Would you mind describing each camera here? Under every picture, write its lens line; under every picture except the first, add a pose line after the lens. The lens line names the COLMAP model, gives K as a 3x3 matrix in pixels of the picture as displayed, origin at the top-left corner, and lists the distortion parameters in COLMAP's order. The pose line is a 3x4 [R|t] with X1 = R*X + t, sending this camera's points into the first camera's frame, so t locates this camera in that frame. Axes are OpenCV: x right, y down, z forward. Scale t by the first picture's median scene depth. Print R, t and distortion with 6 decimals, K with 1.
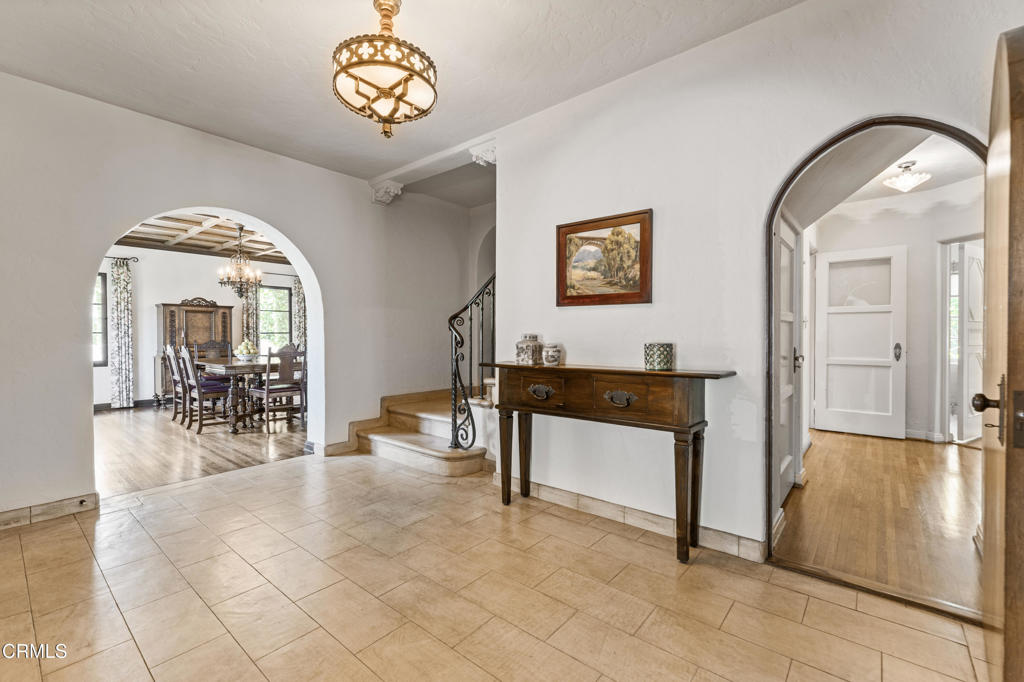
lens RADIAL K [[435.0, 0, 511.4], [0, 435.0, 336.7], [0, 0, 1]] dist [0.001595, -0.000043]
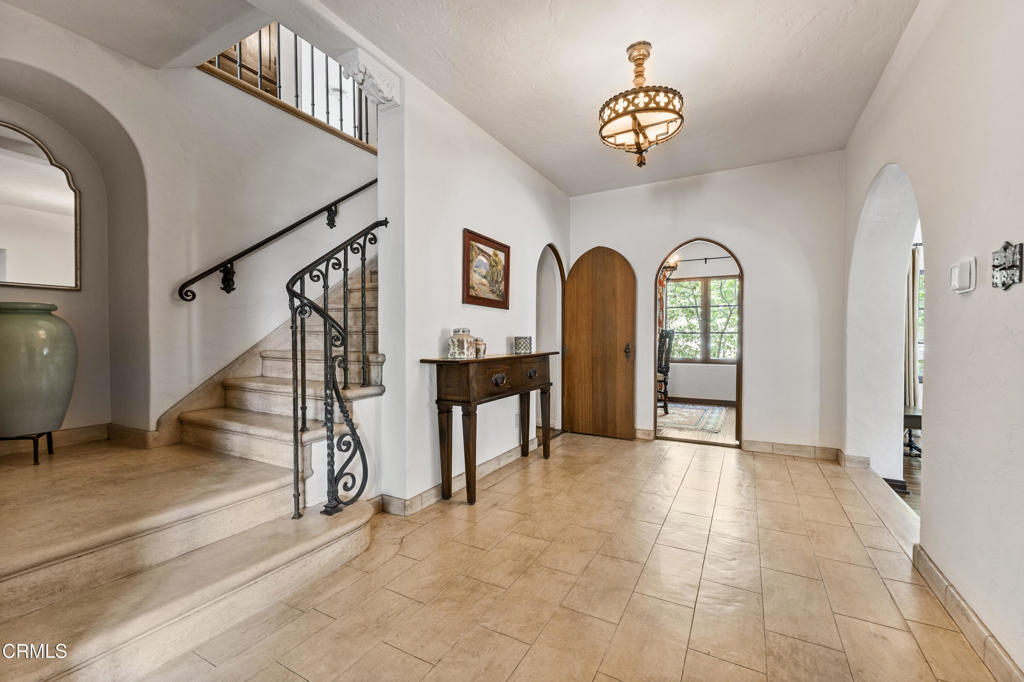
lens RADIAL K [[435.0, 0, 509.3], [0, 435.0, 344.4], [0, 0, 1]] dist [0.001595, -0.000043]
pose [[-0.197158, -0.012301, 0.980295, -1.034897], [0.005199, 0.999894, 0.013592, 0.018664], [-0.980358, 0.007776, -0.197073, 1.175750]]
